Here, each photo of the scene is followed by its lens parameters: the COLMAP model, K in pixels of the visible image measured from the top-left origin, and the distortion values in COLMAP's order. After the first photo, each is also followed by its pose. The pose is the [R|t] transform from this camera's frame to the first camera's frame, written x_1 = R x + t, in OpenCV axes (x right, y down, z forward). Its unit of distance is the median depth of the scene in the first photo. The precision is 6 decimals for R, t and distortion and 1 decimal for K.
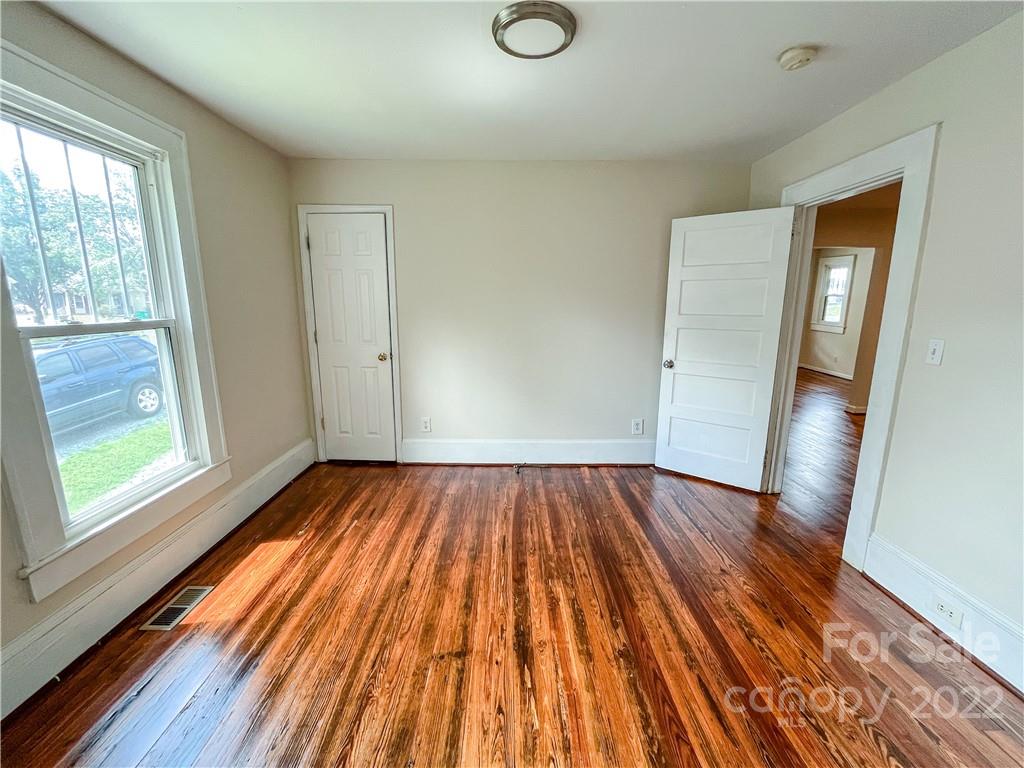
lens RADIAL K [[426.4, 0, 512.0], [0, 426.4, 384.0], [0, 0, 1]] dist [0.001979, 0.000186]
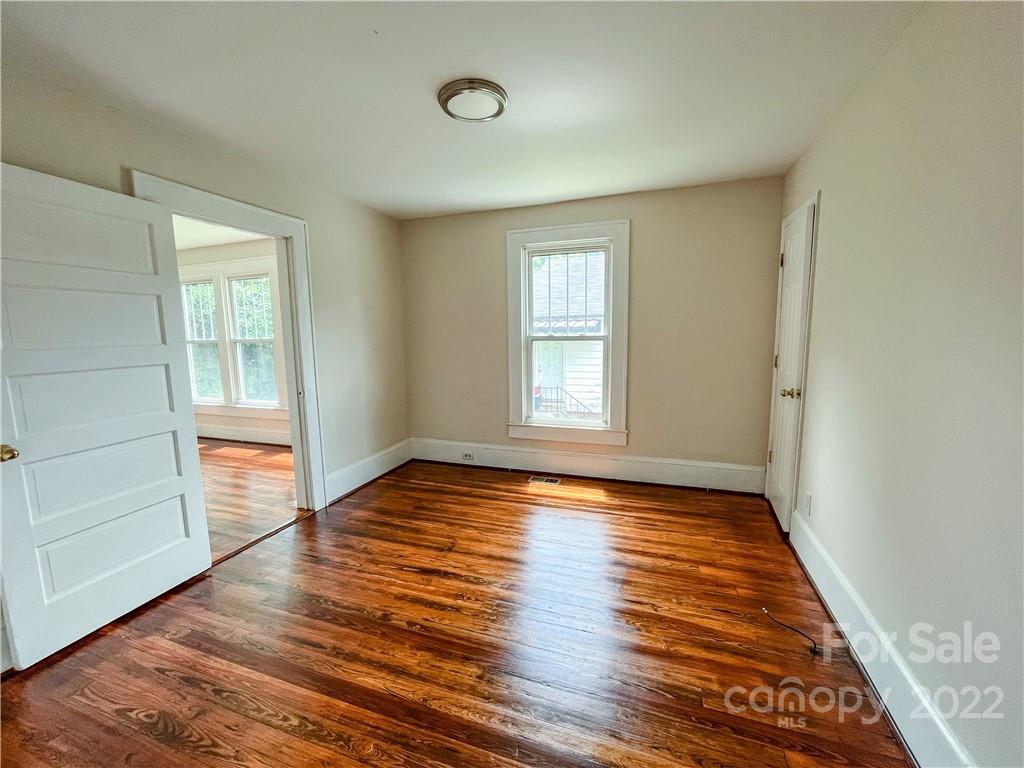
lens RADIAL K [[415.8, 0, 510.8], [0, 415.8, 384.1], [0, 0, 1]] dist [-0.000920, 0.000046]
pose [[-0.343334, 0.114210, -0.932244, 1.061524], [-0.166014, 0.969570, 0.179924, -0.238492], [0.924425, 0.216539, -0.313926, 1.441873]]
